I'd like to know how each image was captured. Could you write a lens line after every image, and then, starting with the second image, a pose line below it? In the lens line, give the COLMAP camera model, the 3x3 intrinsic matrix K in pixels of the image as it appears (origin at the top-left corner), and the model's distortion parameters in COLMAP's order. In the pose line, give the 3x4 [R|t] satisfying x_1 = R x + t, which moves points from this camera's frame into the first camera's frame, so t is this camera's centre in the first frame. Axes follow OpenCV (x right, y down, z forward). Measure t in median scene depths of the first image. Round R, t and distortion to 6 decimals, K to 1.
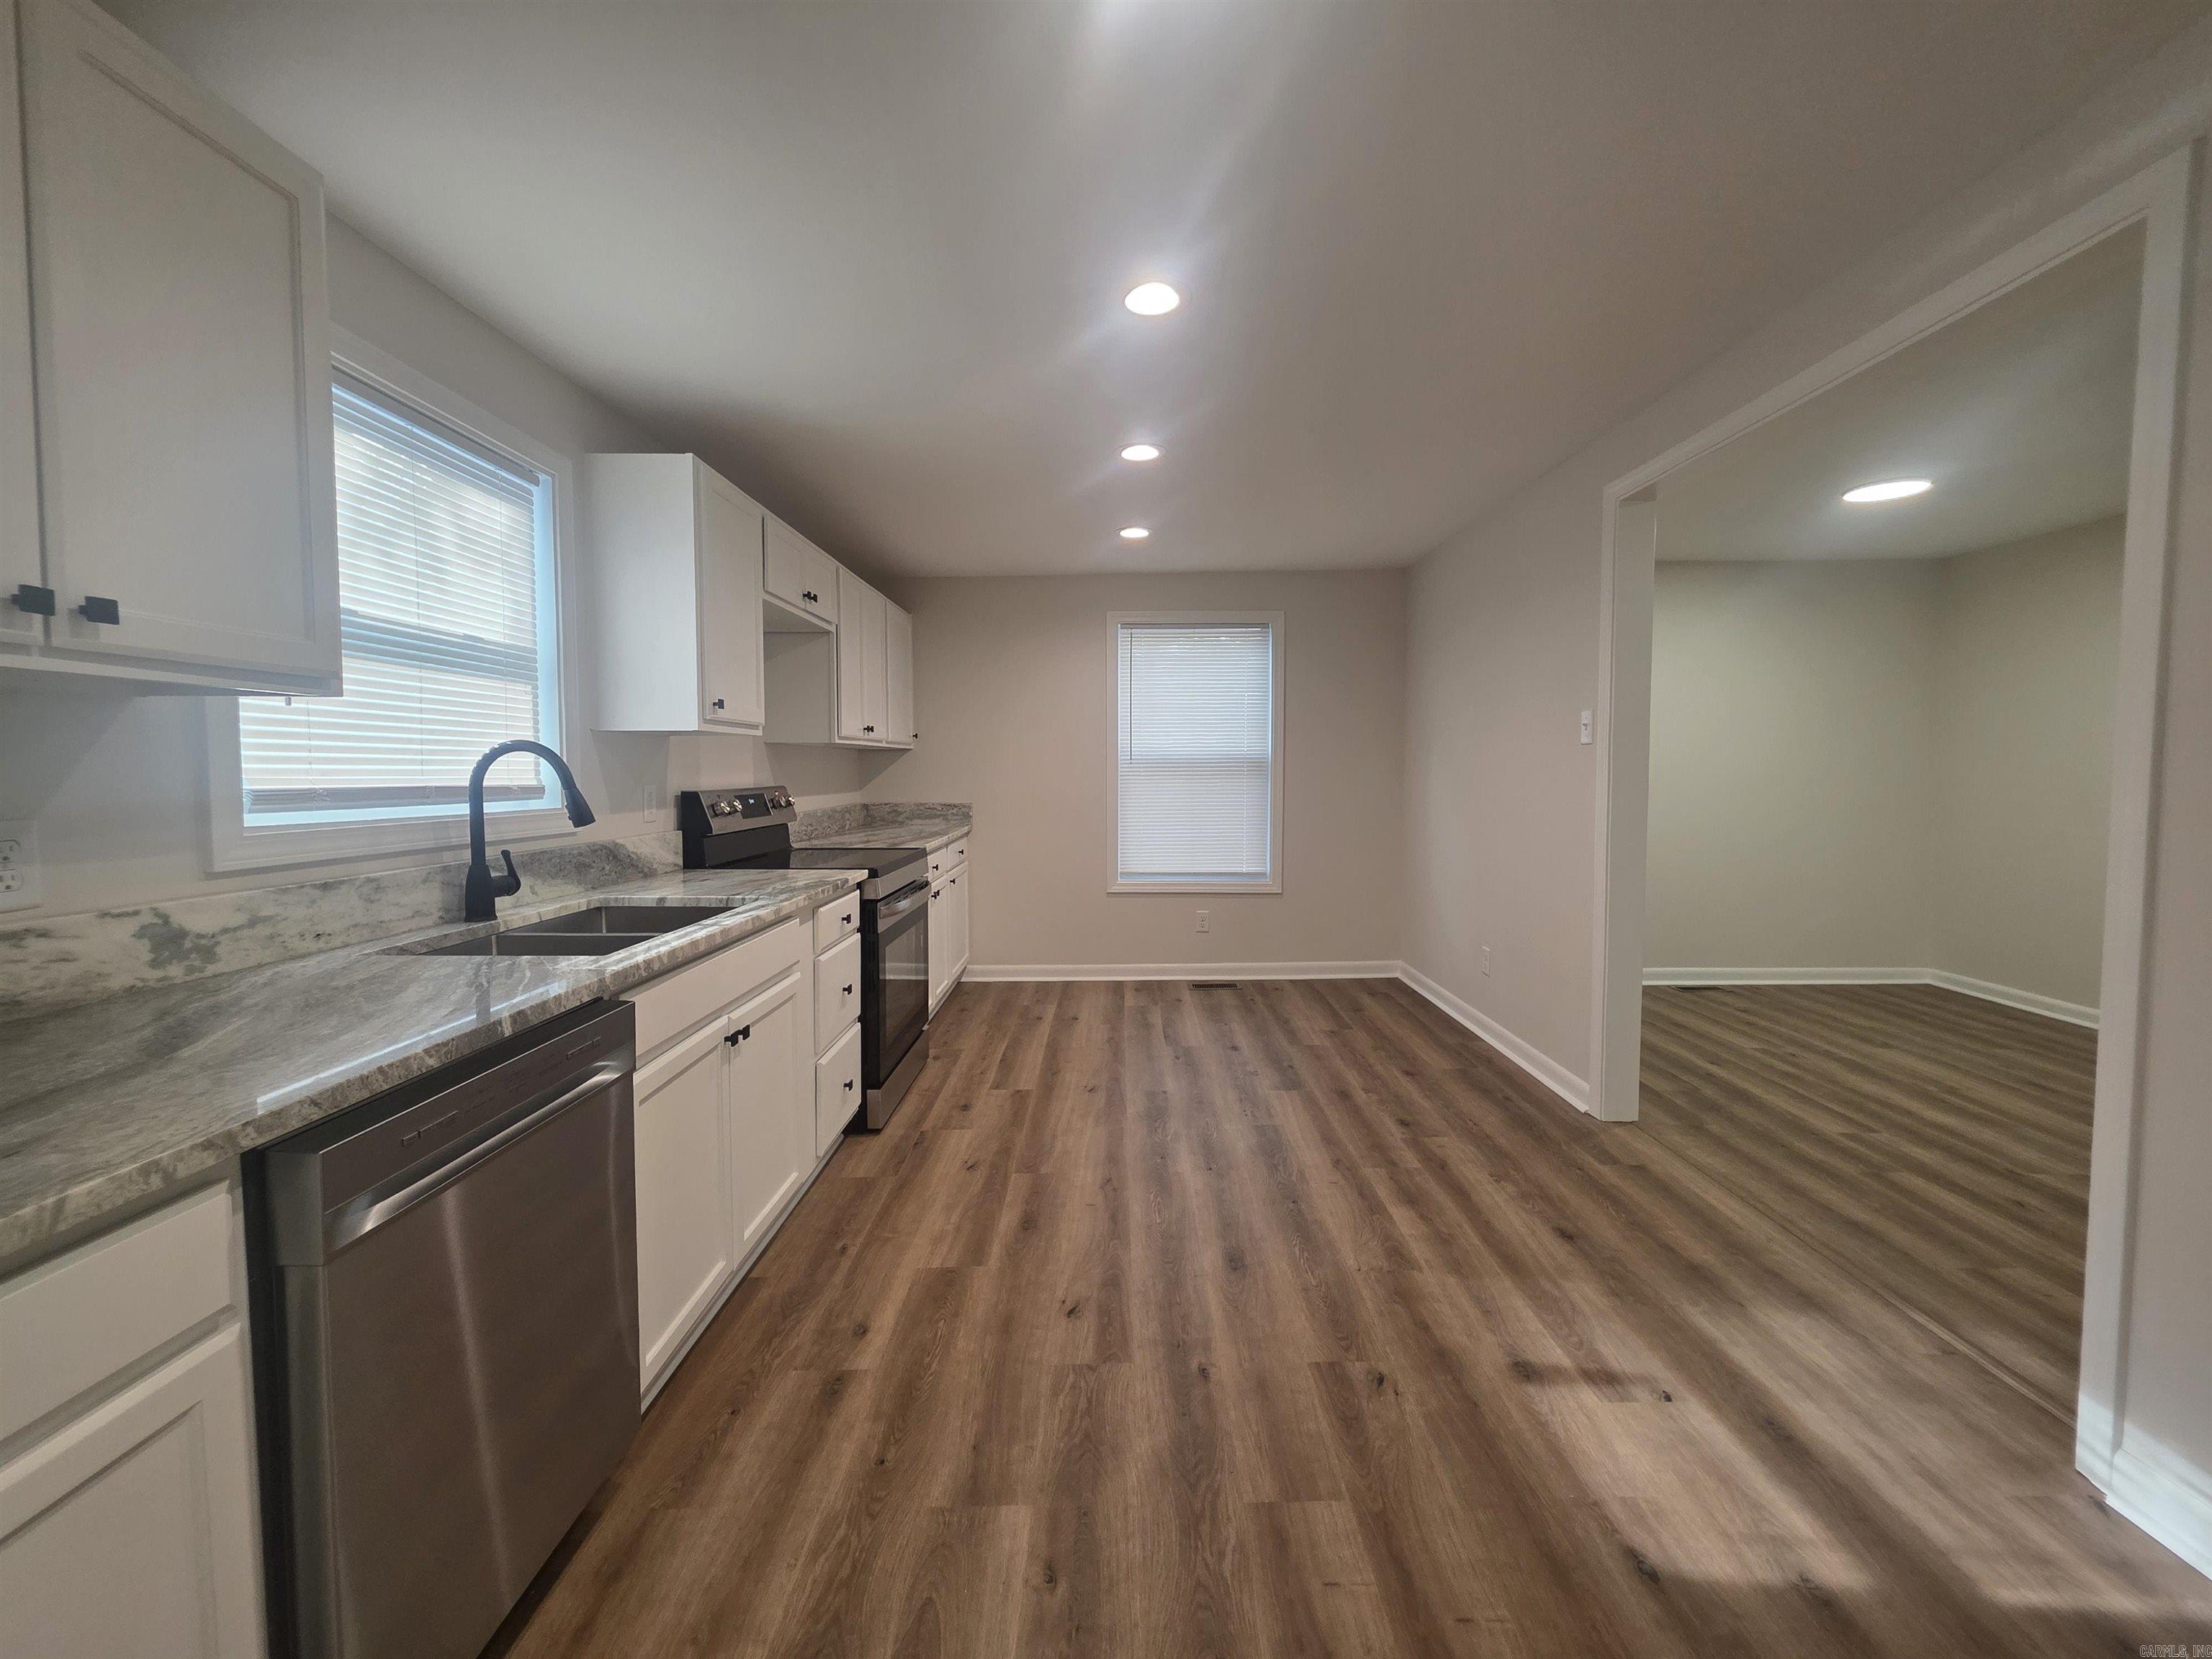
lens RADIAL K [[885.2, 0, 1111.2], [0, 885.2, 812.1], [0, 0, 1]] dist [0.002775, -0.000088]
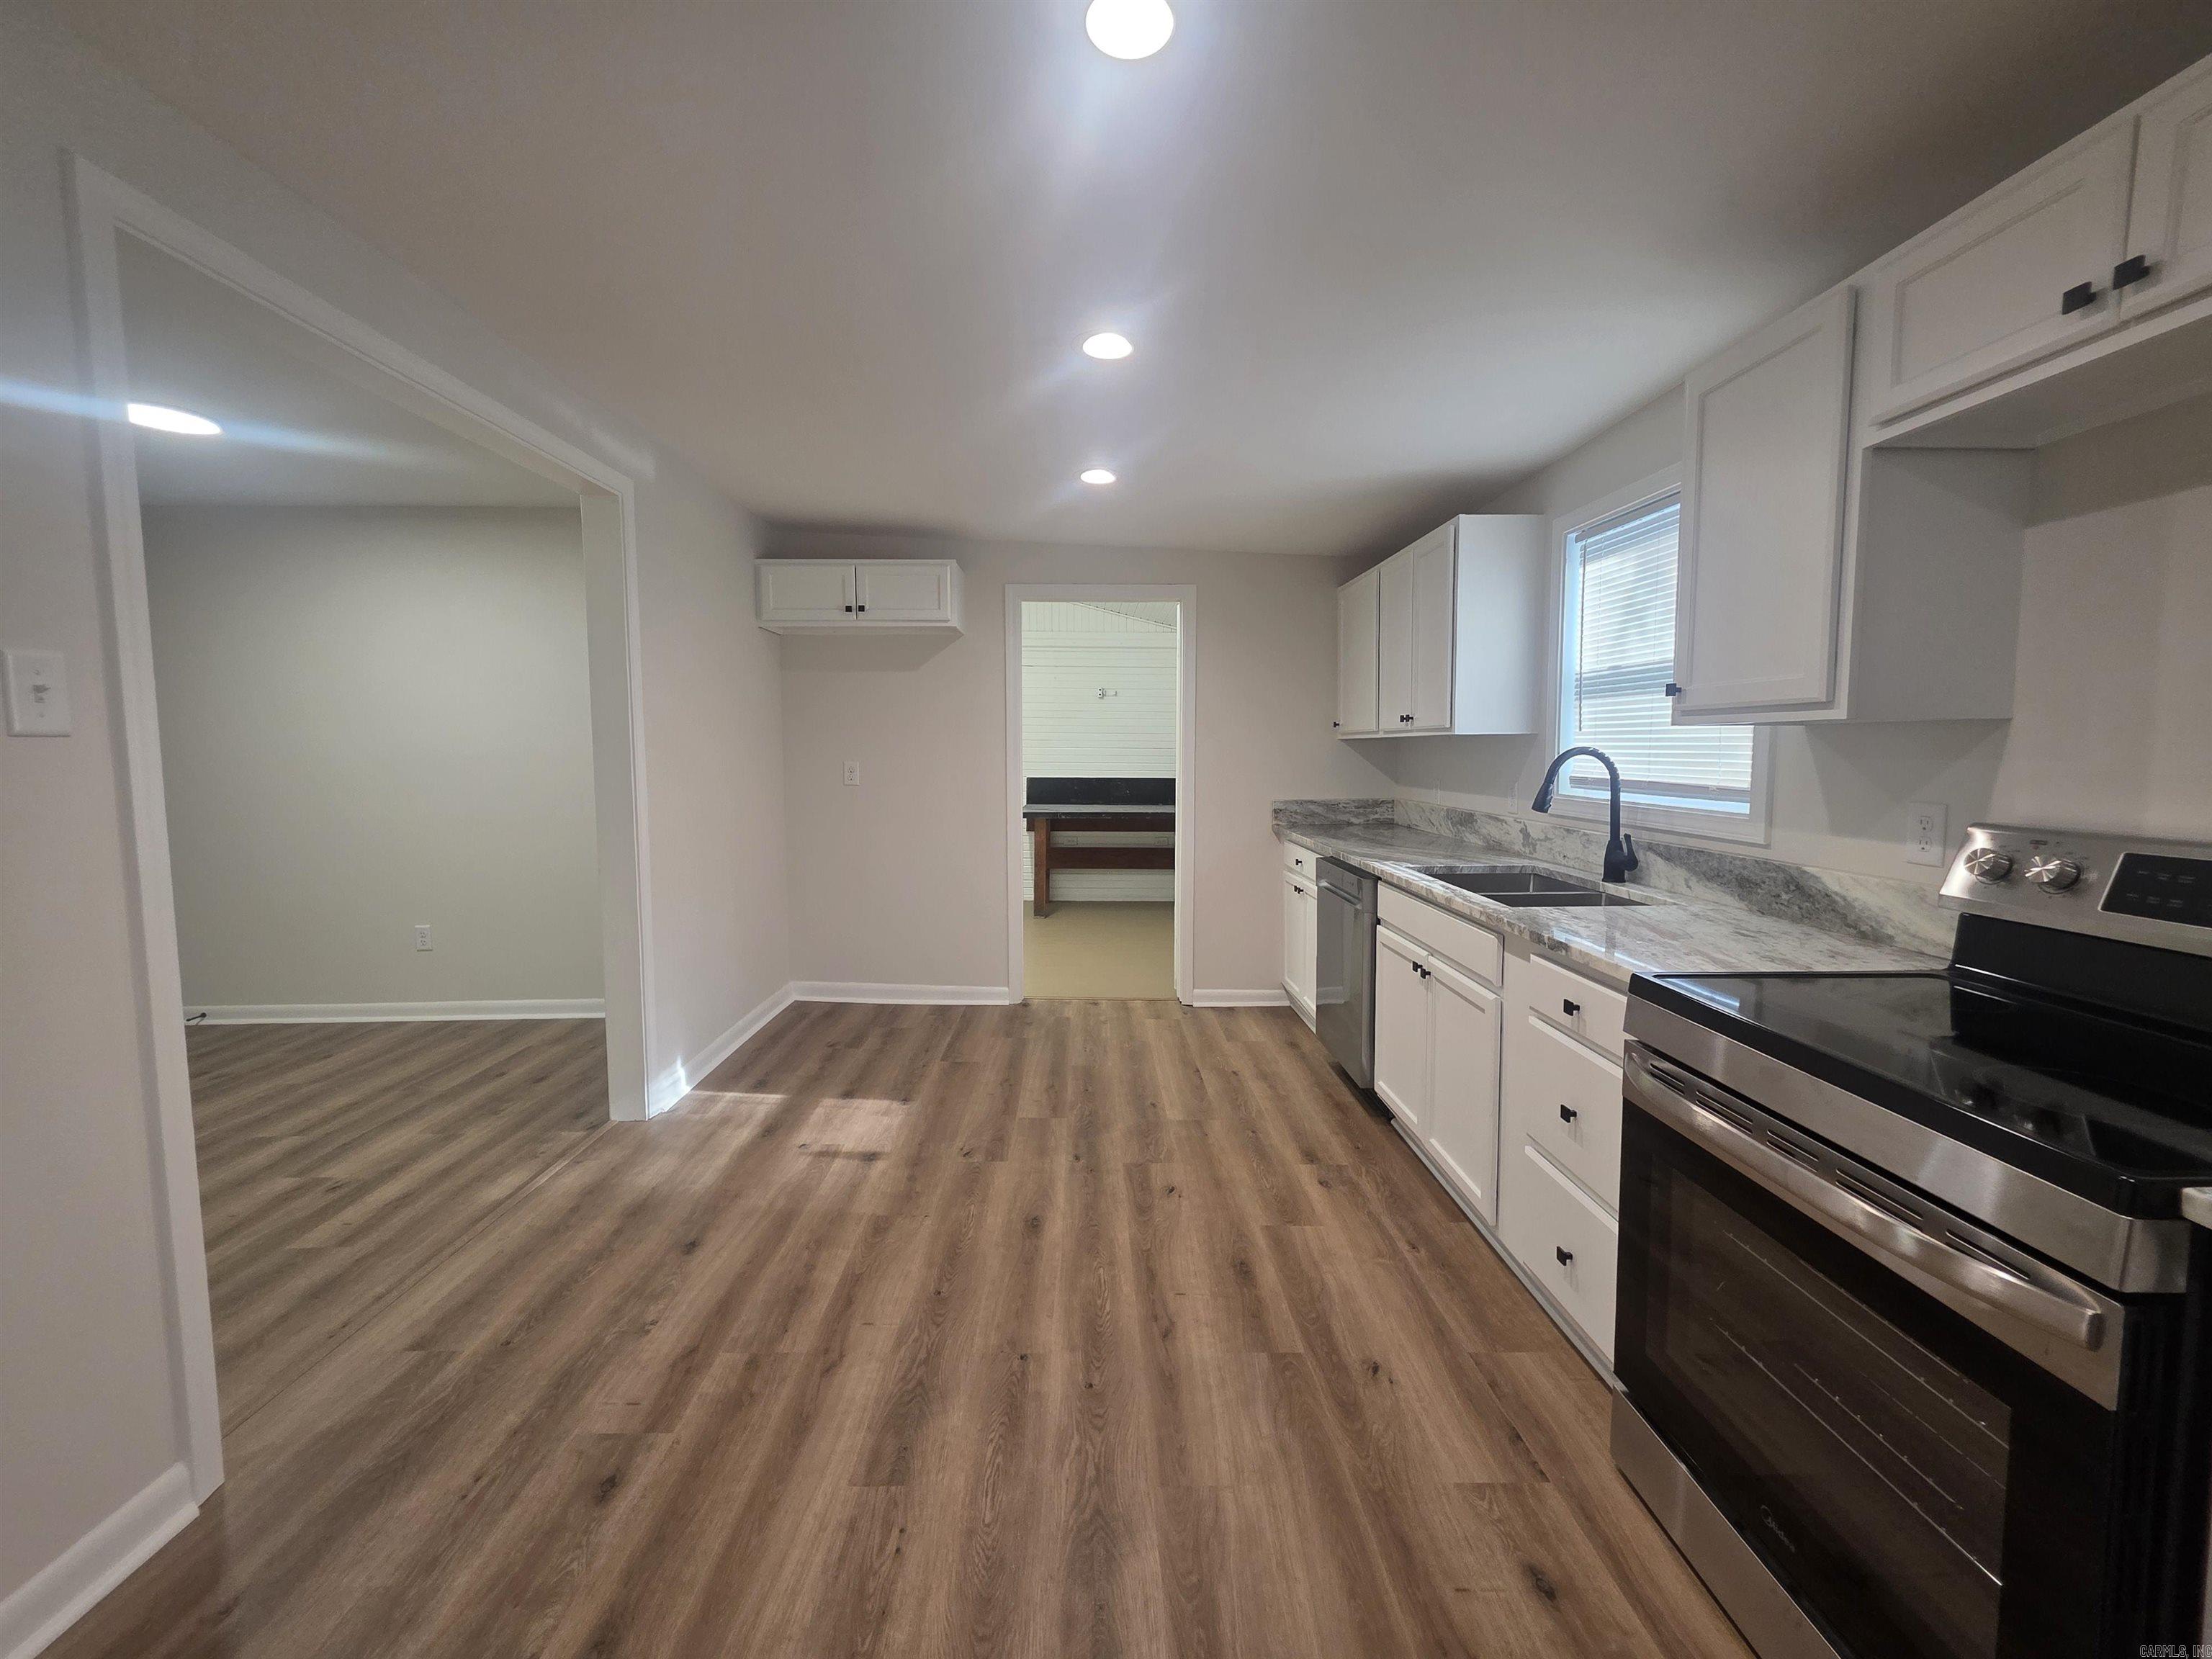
lens RADIAL K [[885.2, 0, 1111.2], [0, 885.2, 812.1], [0, 0, 1]] dist [0.002775, -0.000088]
pose [[-0.999207, 0.007638, -0.039068, 0.084387], [0.002840, 0.992598, 0.121417, -0.132115], [0.039706, 0.121209, -0.991833, 2.073205]]
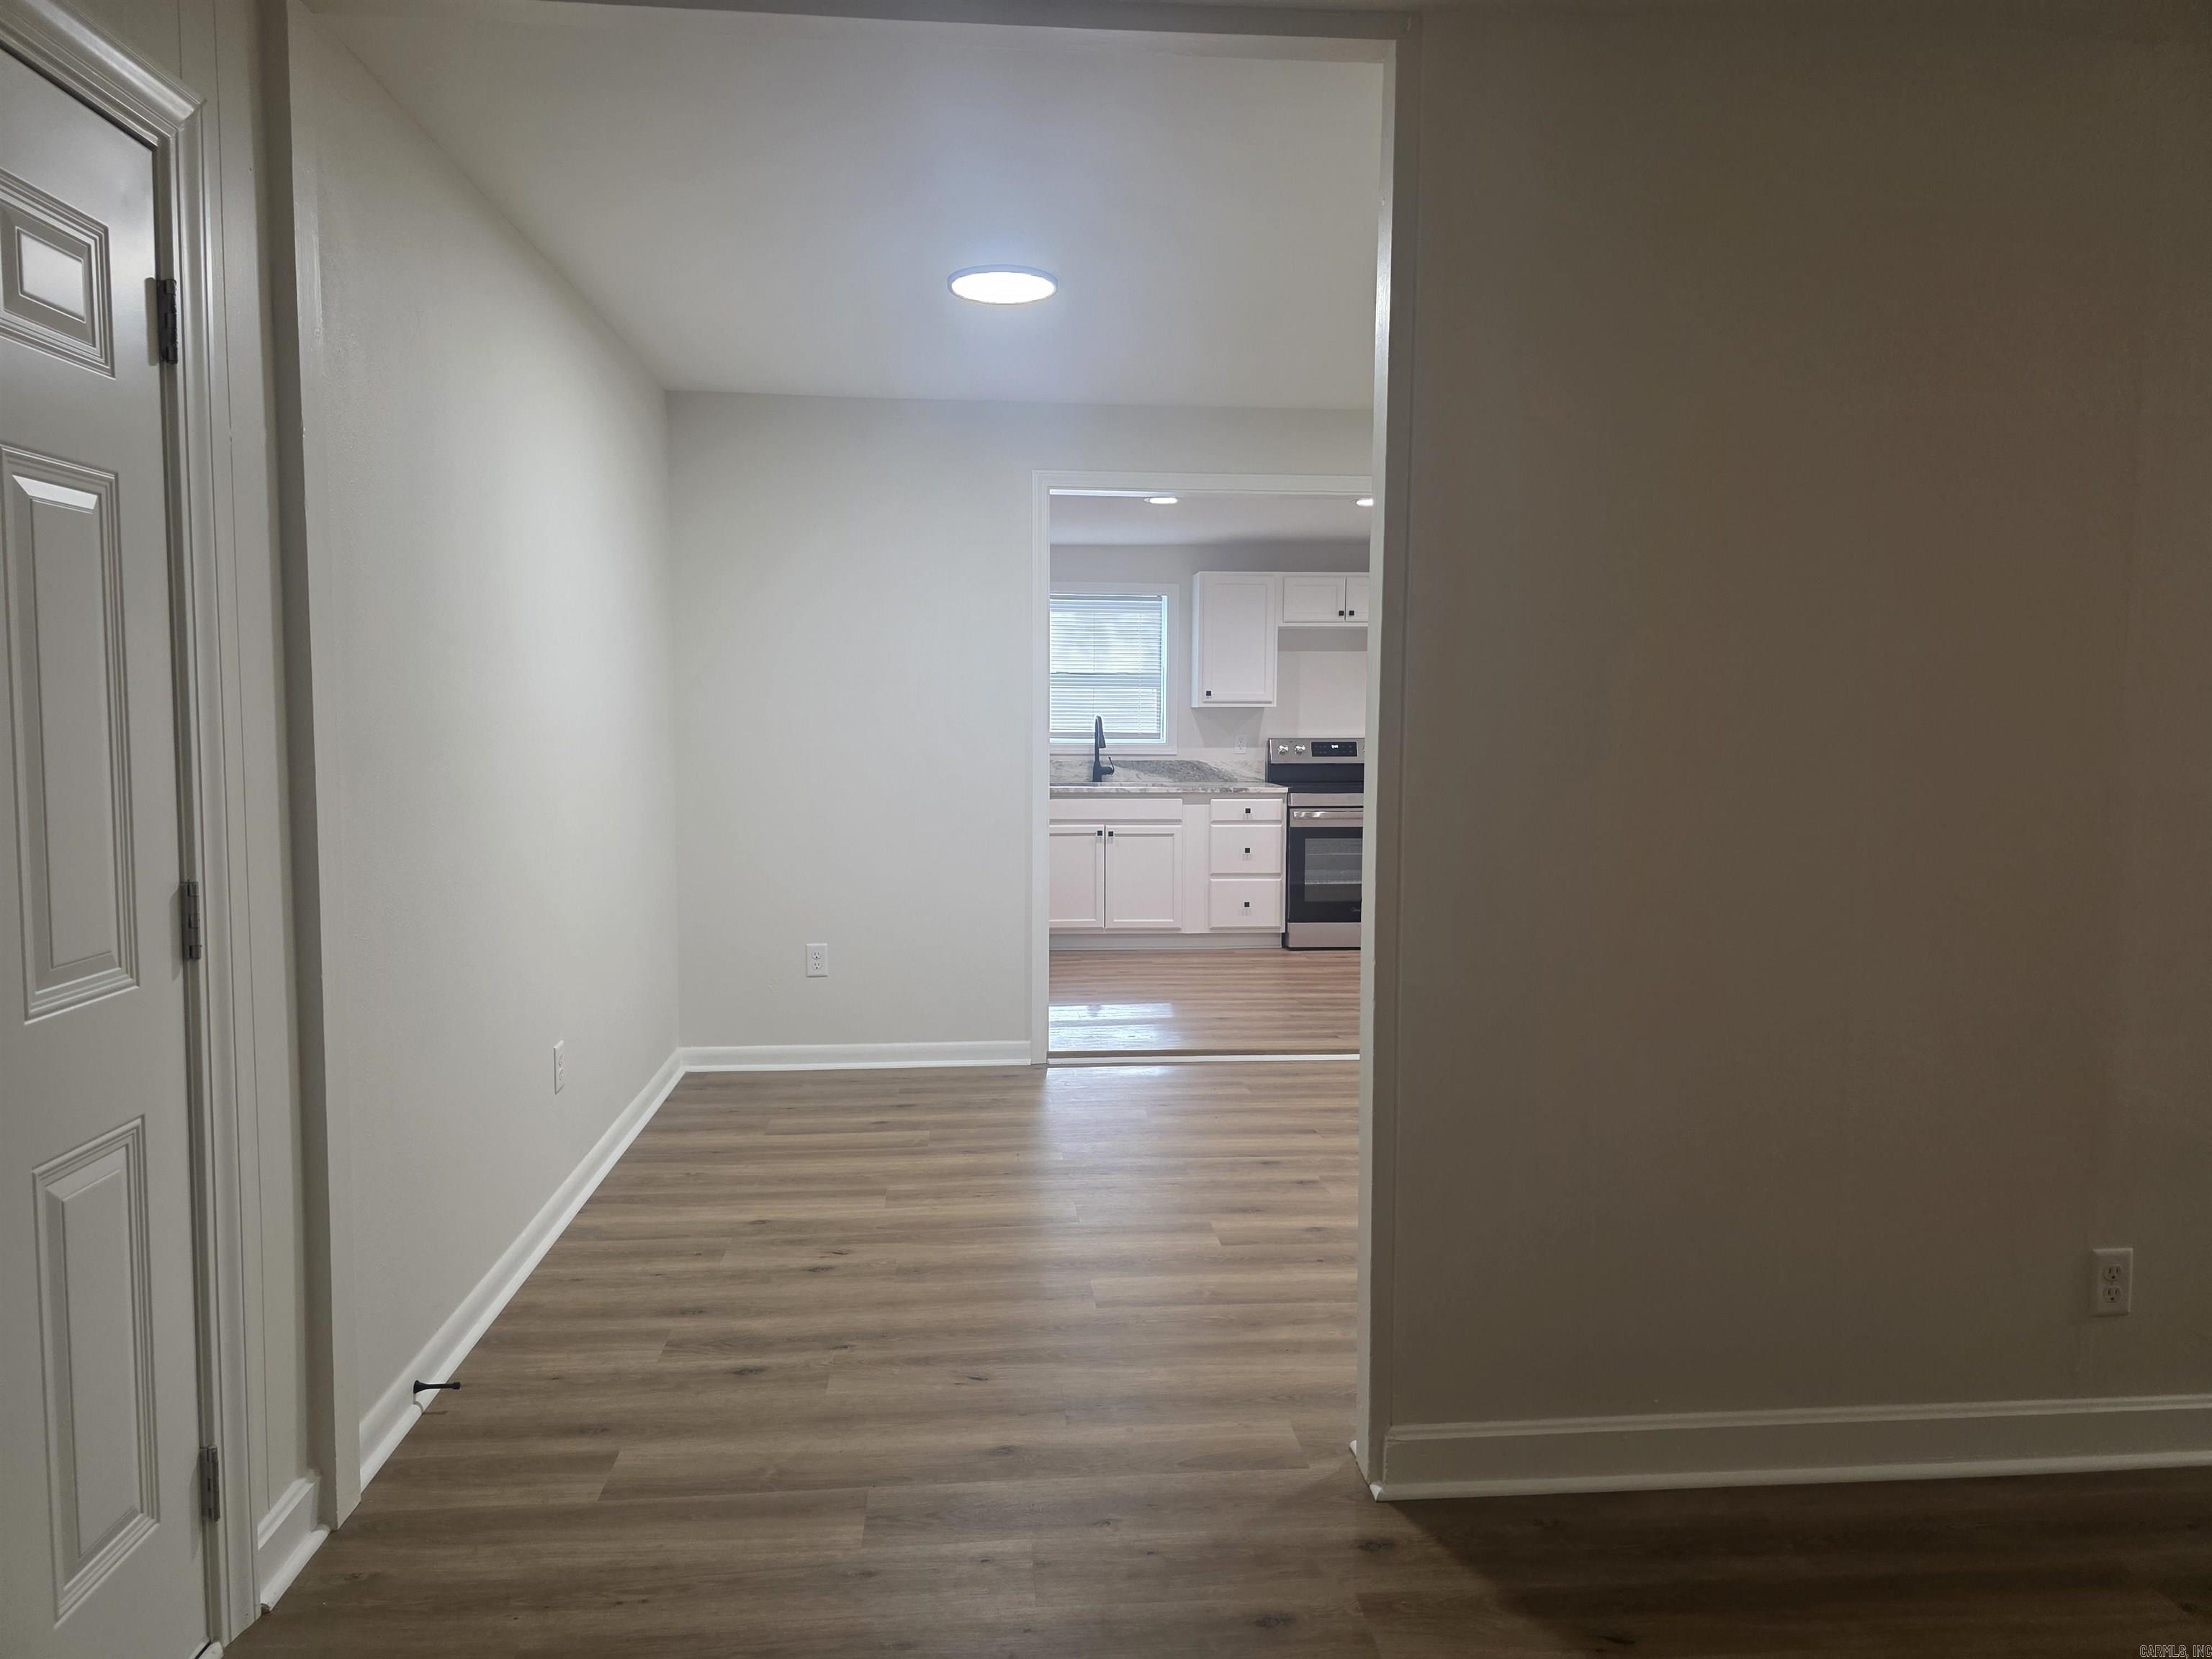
lens RADIAL K [[1493.7, 0, 1106.0], [0, 1493.7, 829.5], [0, 0, 1]] dist [0.227392, -0.000014]
pose [[0.100302, 0.080242, -0.991716, 3.414496], [-0.052833, 0.995766, 0.075226, -0.068869], [0.993553, 0.044850, 0.104116, 0.516238]]
